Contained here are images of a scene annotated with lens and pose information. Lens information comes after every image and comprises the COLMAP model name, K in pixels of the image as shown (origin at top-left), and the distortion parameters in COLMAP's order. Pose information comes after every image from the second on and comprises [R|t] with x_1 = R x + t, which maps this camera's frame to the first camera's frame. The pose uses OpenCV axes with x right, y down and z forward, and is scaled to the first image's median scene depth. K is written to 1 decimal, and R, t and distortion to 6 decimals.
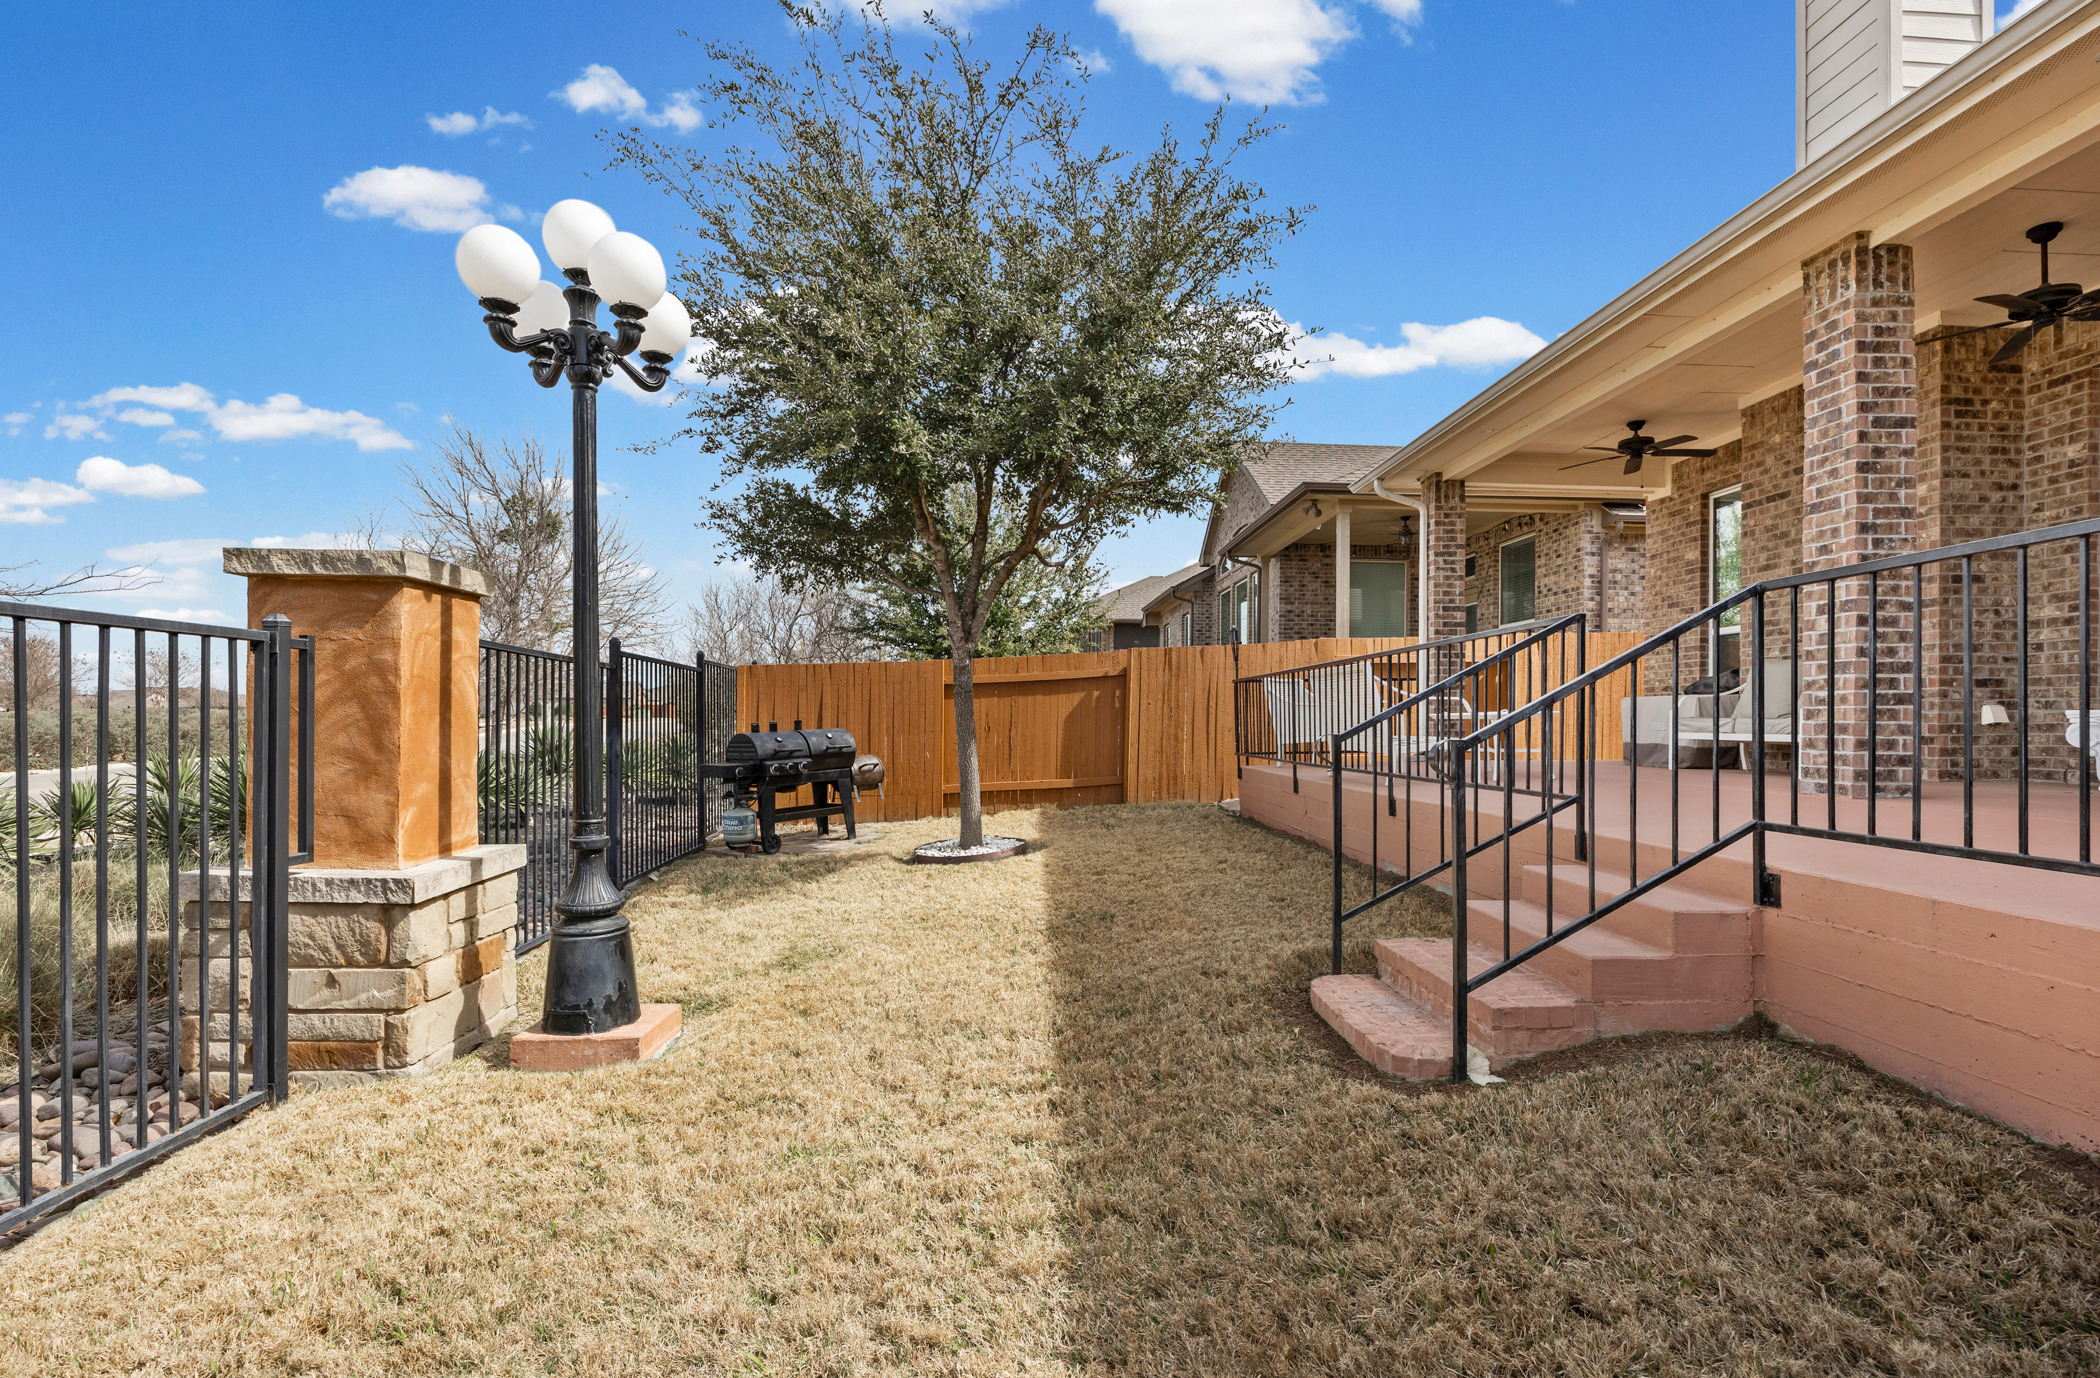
lens RADIAL K [[974.4, 0, 1033.1], [0, 974.4, 724.2], [0, 0, 1]] dist [-0.011701, -0.000287]
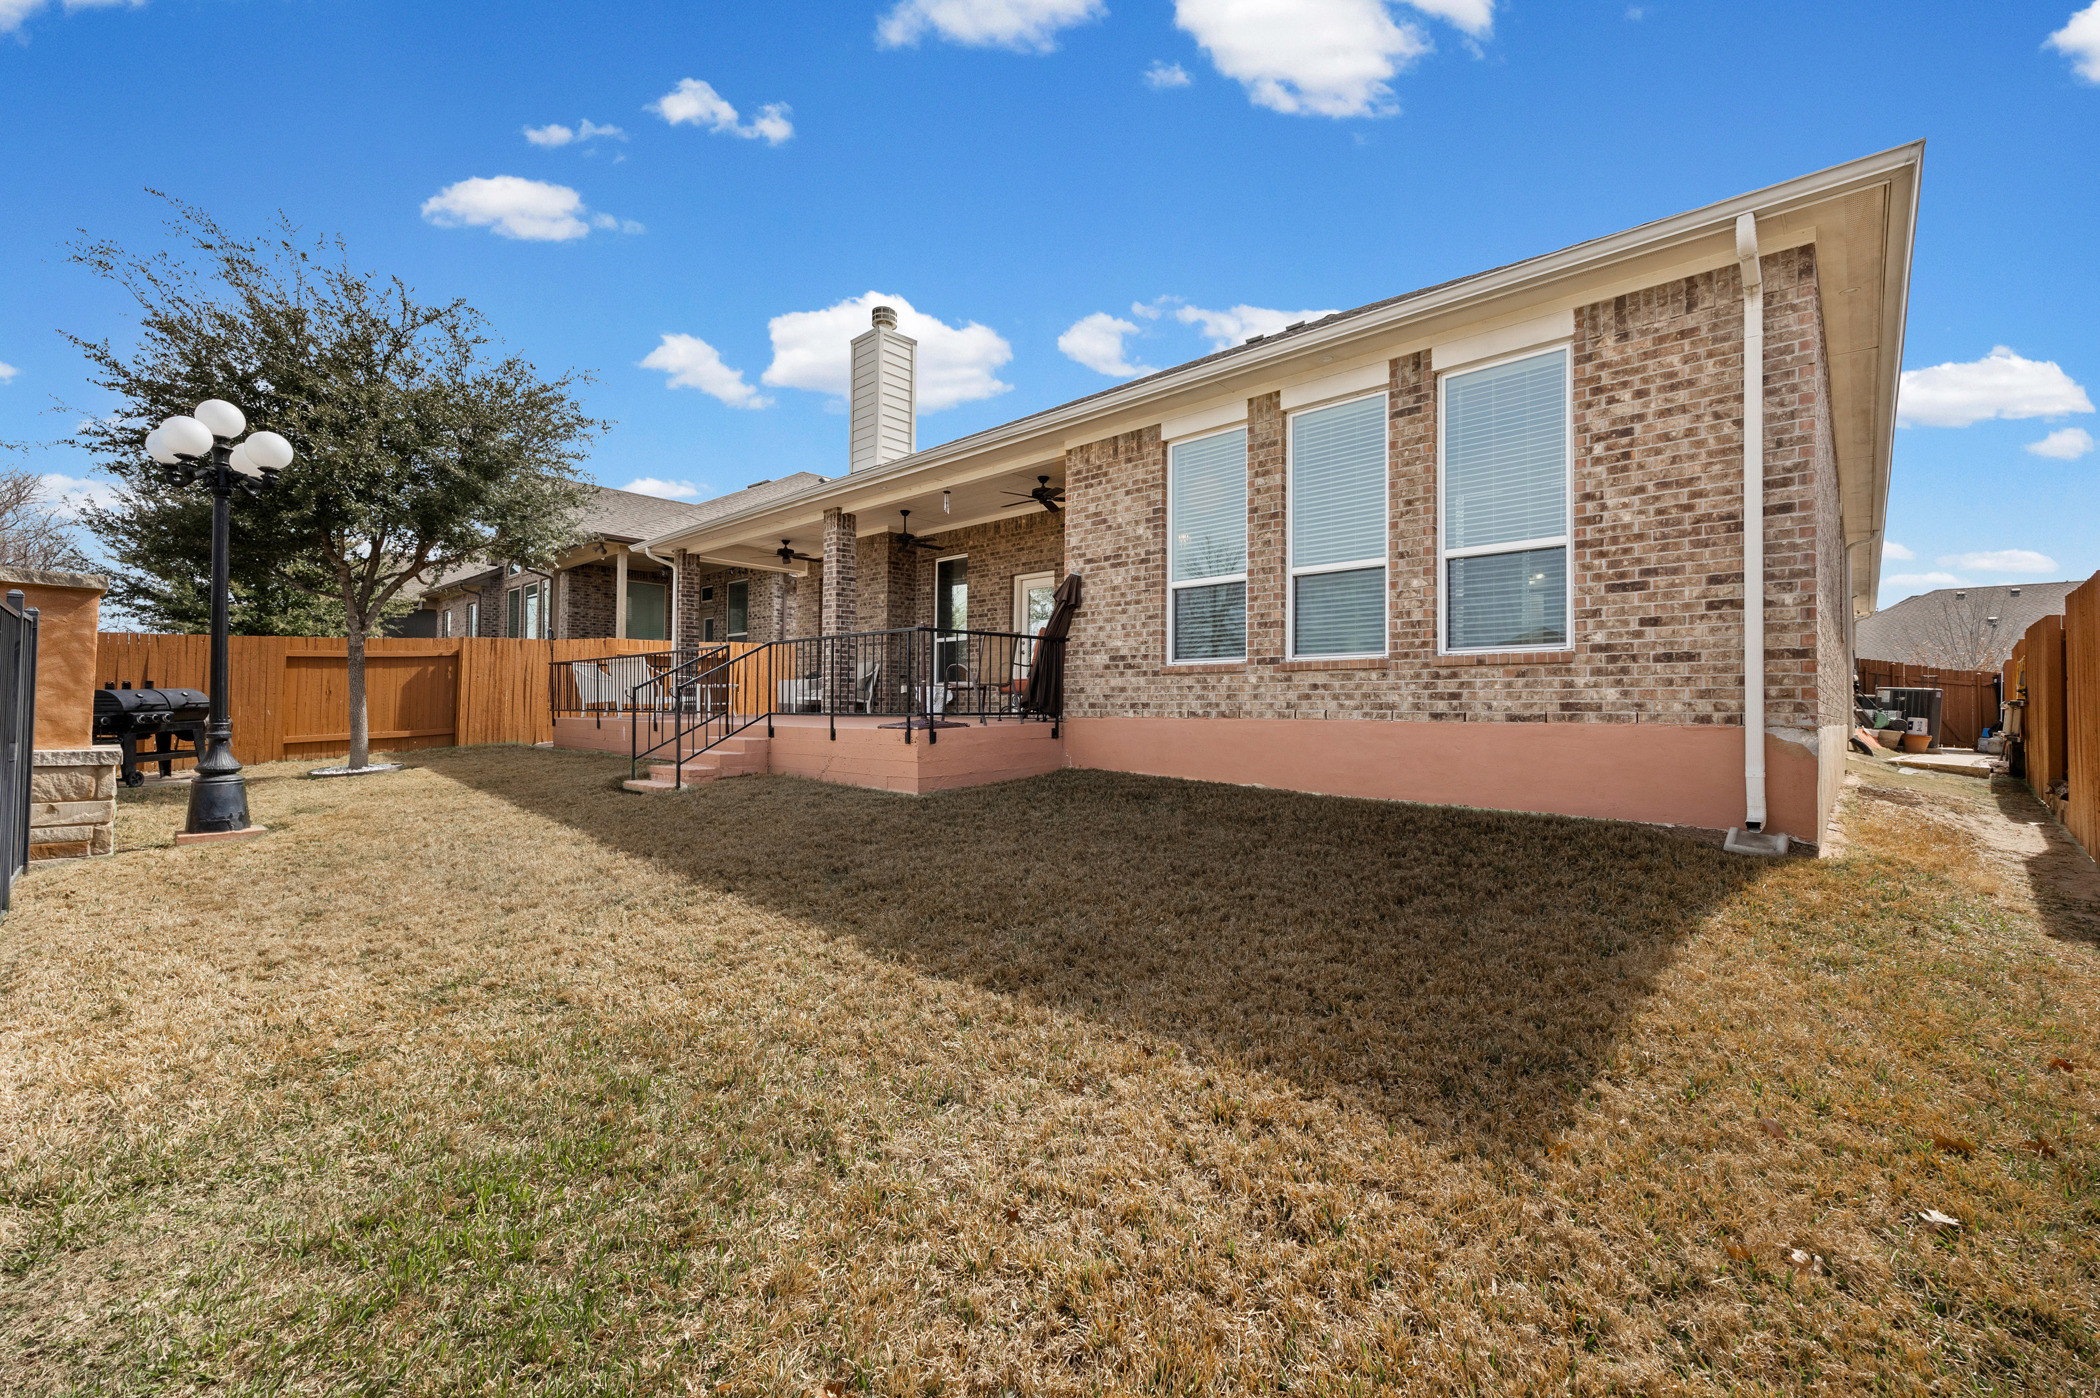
lens RADIAL K [[859.0, 0, 1049.6], [0, 859.0, 690.5], [0, 0, 1]] dist [0.006300, -0.000125]
pose [[0.706713, 0.018085, 0.707269, -0.319944], [-0.003829, 0.999756, -0.021738, 0.040664], [-0.707490, 0.012654, 0.706610, -0.850806]]
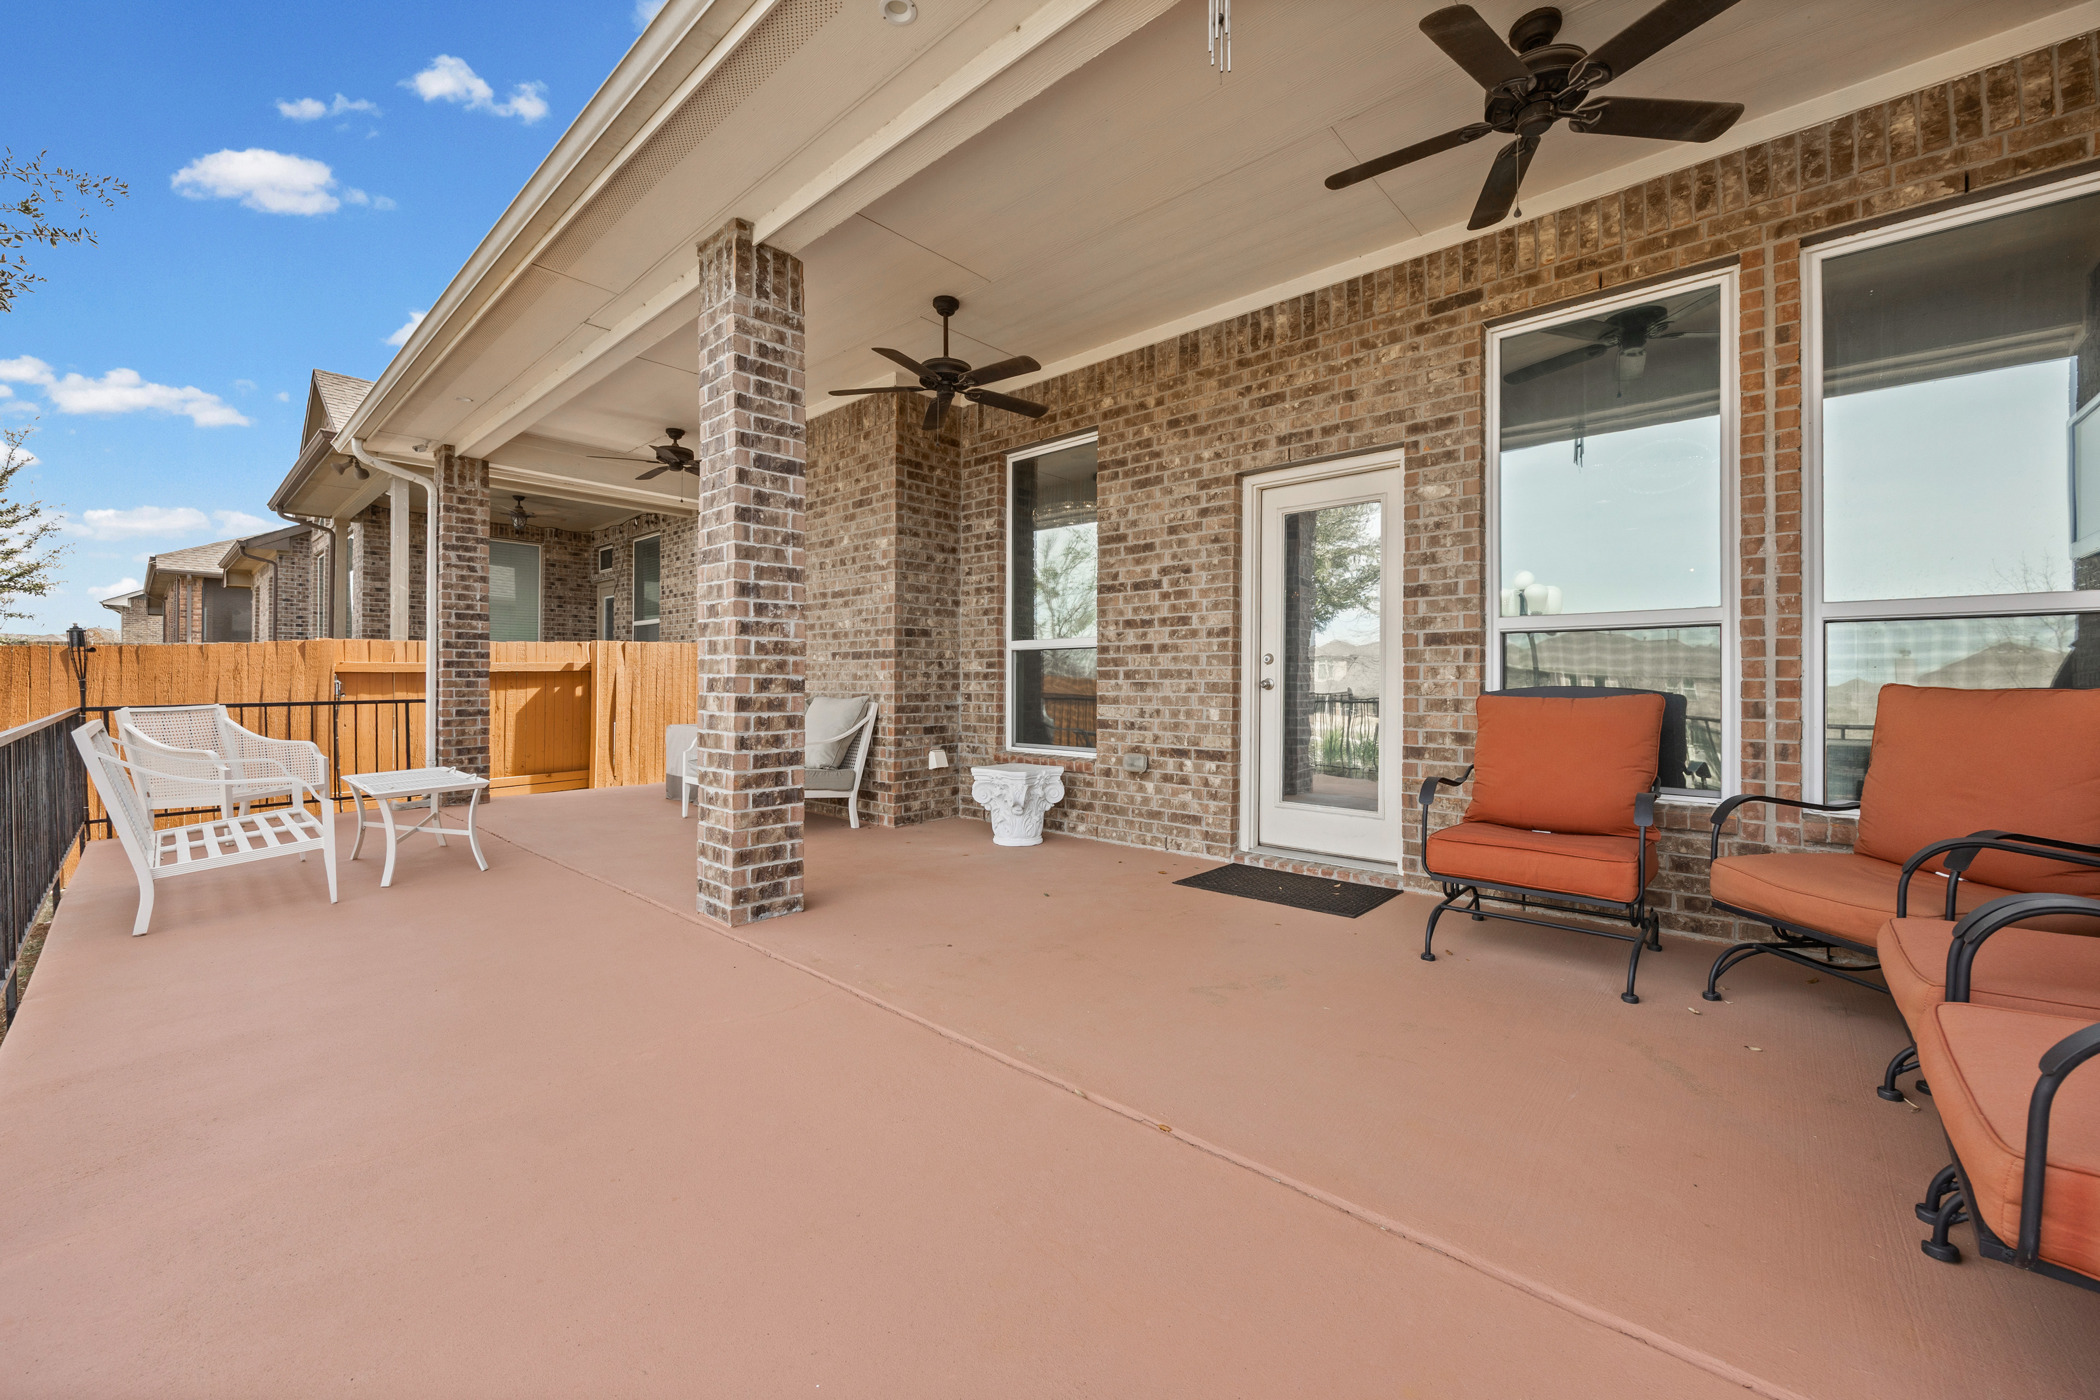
lens RADIAL K [[850.2, 0, 1046.3], [0, 850.2, 684.8], [0, 0, 1]] dist [0.001217, 0.000236]
pose [[0.701076, -0.002352, 0.713083, 0.403818], [0.002670, 0.999996, 0.000674, -0.093910], [-0.713082, 0.001431, 0.701080, 0.244781]]
